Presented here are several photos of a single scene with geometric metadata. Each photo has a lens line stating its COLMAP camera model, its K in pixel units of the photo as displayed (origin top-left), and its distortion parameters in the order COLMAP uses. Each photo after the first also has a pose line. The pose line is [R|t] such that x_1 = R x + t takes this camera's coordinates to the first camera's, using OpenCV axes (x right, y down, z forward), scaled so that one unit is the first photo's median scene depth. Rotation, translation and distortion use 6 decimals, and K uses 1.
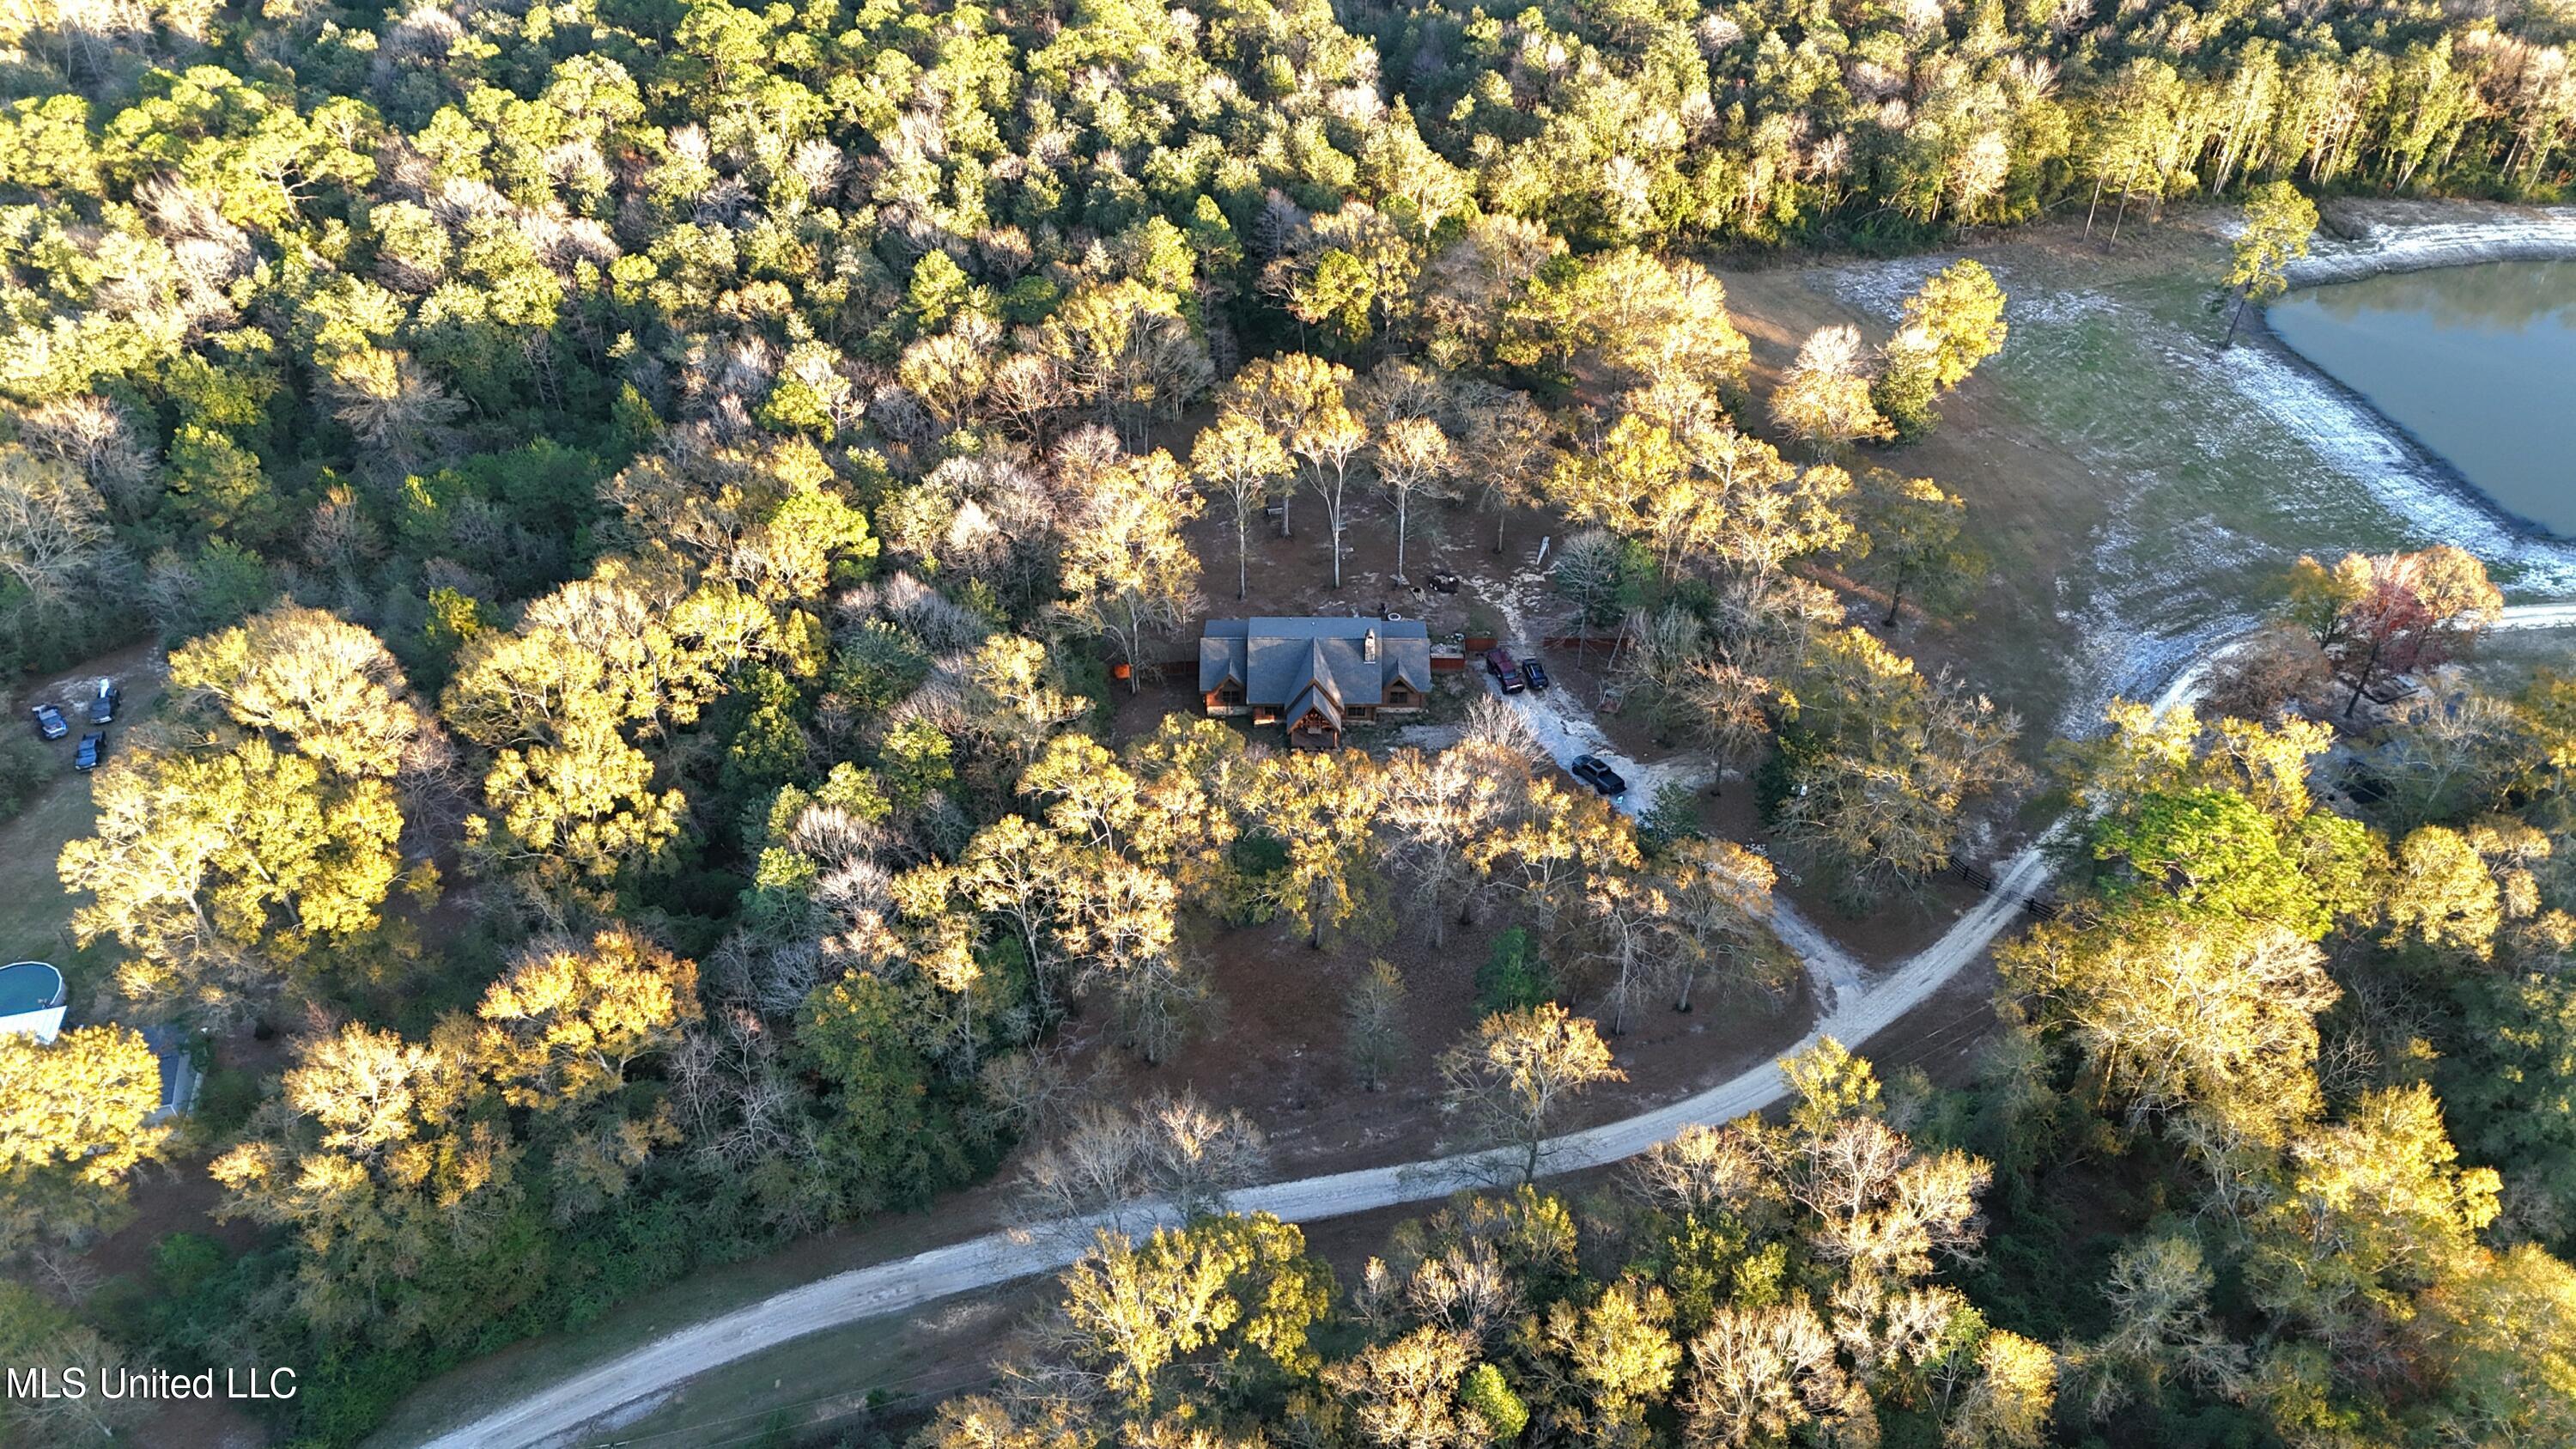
lens RADIAL K [[1850.5, 0, 1288.0], [0, 1850.5, 724.5], [0, 0, 1]] dist [0.033318, -0.005935]
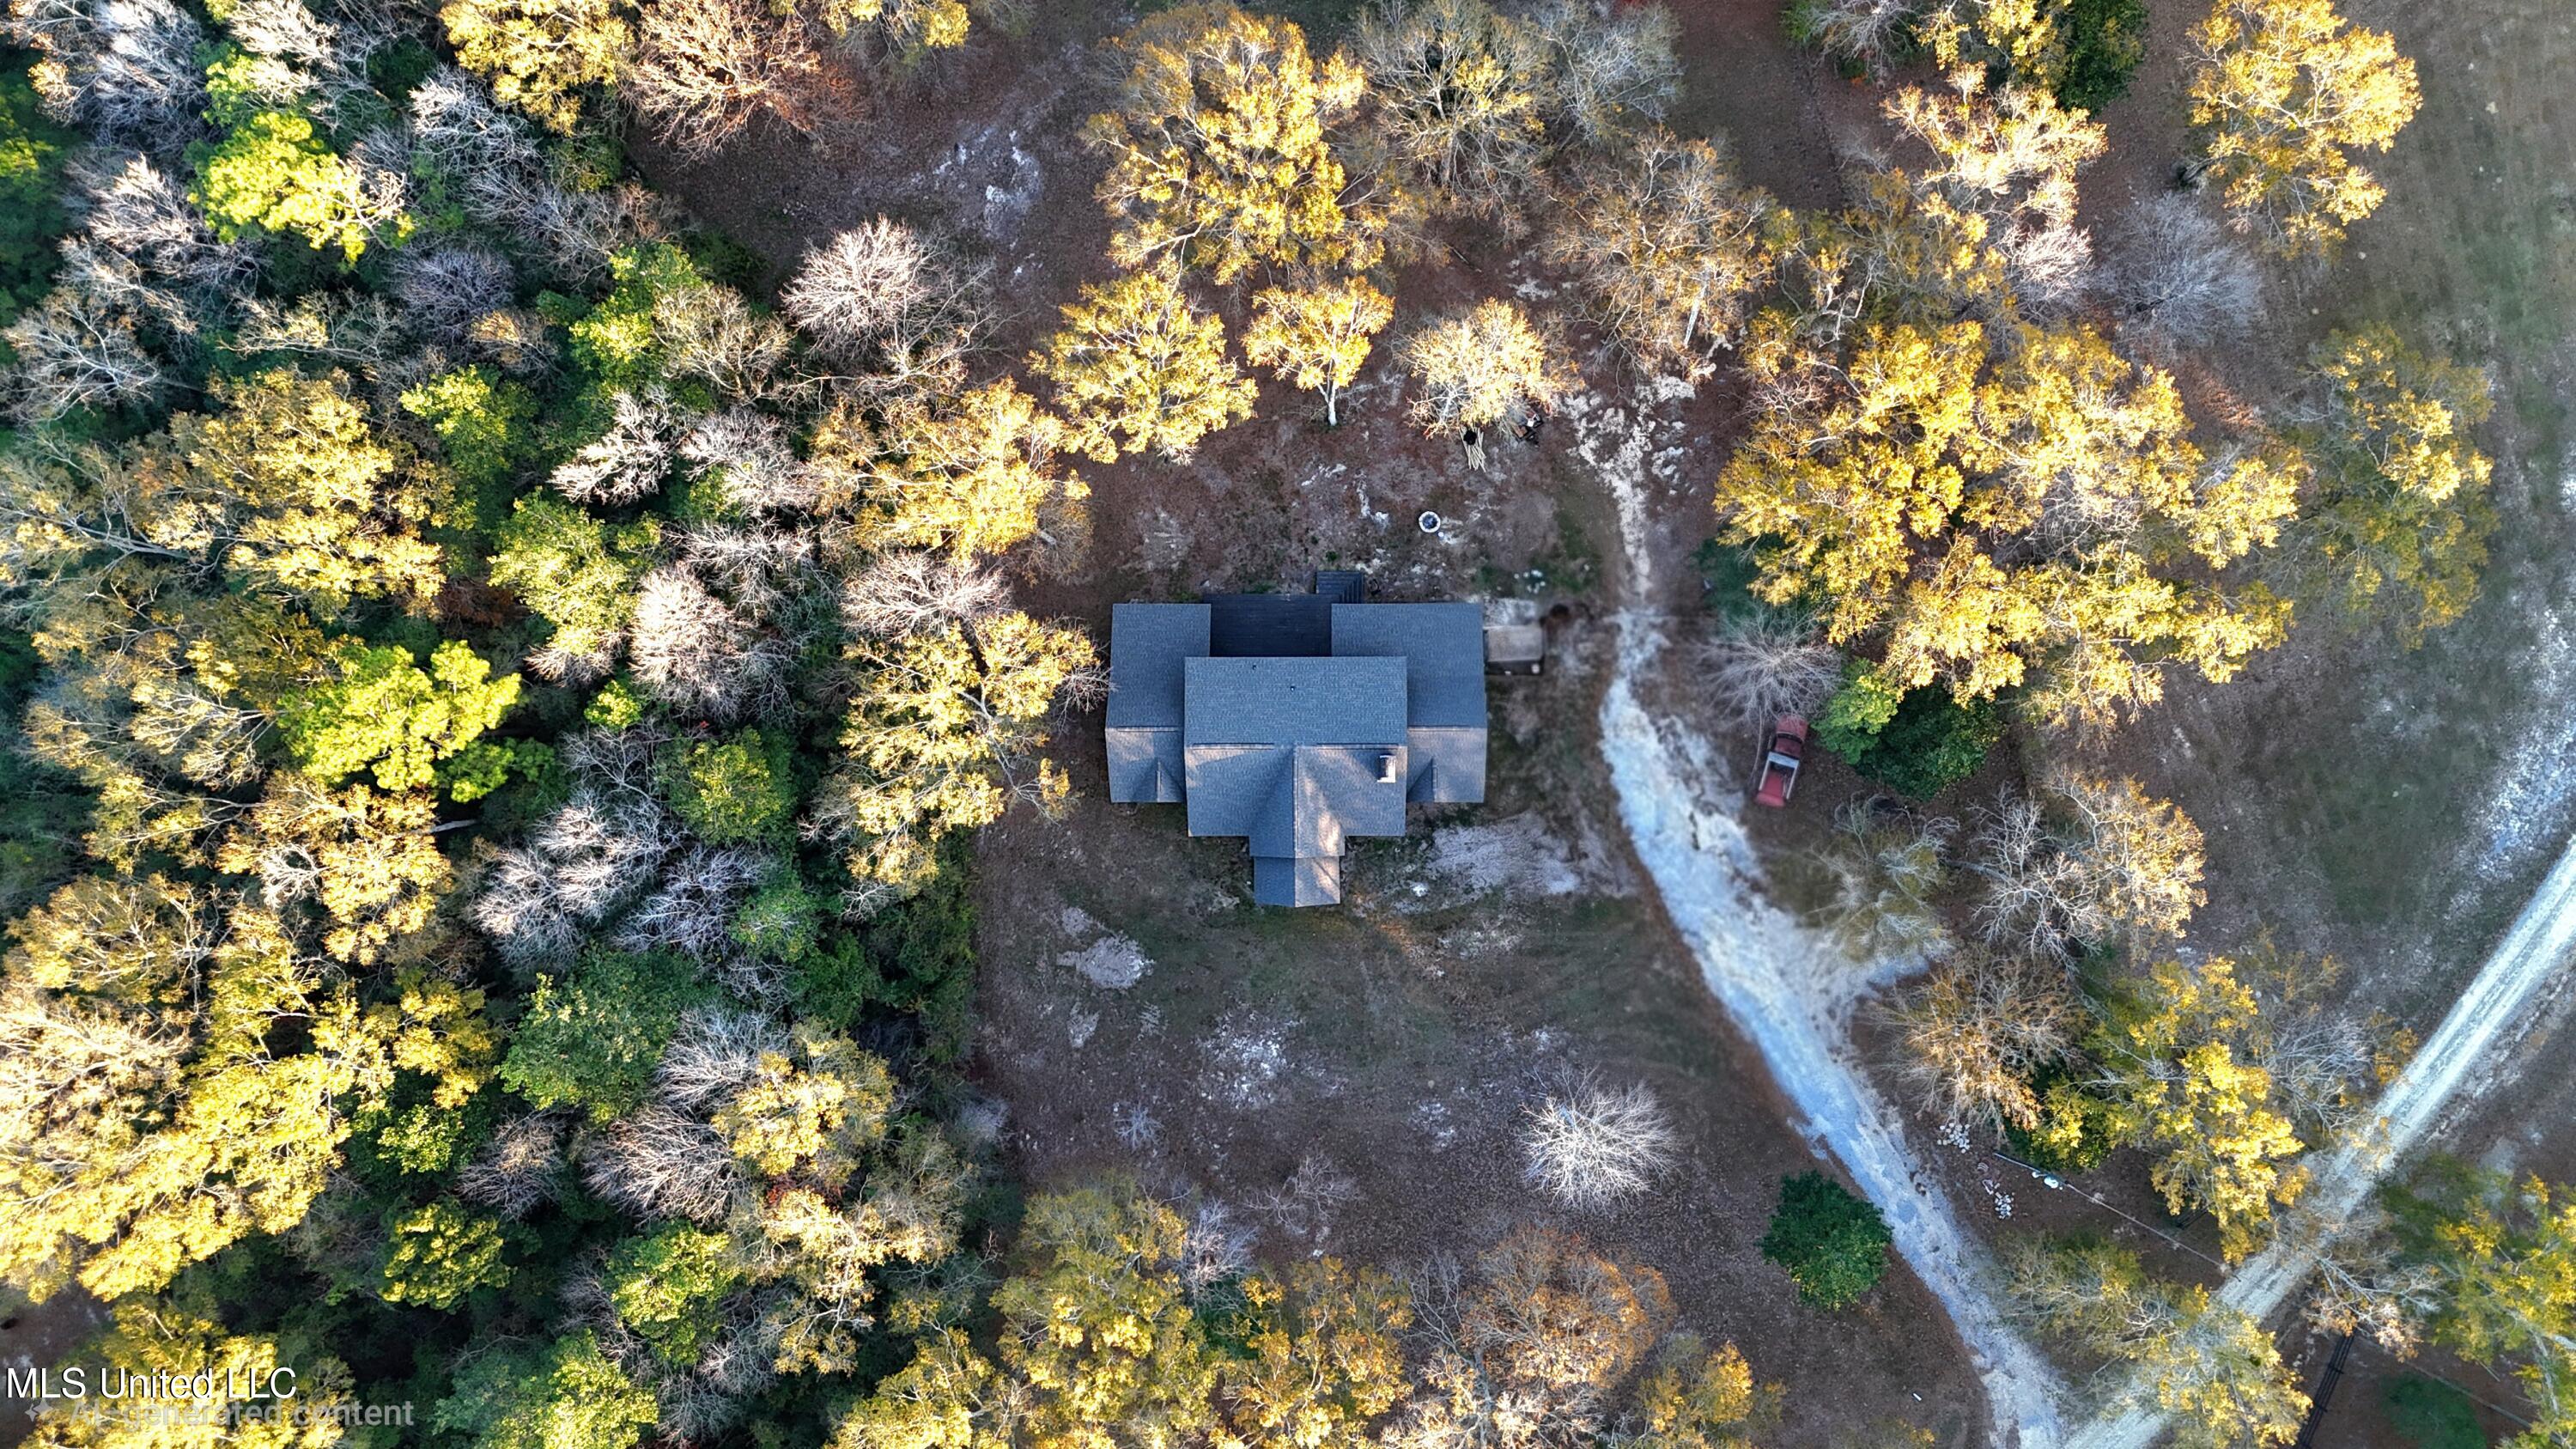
lens RADIAL K [[1850.5, 0, 1288.0], [0, 1850.5, 724.5], [0, 0, 1]] dist [0.033318, -0.005935]
pose [[0.999647, -0.022855, -0.013581, 0.018423], [0.025280, 0.659076, 0.751651, -0.455469], [-0.008229, -0.751729, 0.659421, 0.554920]]
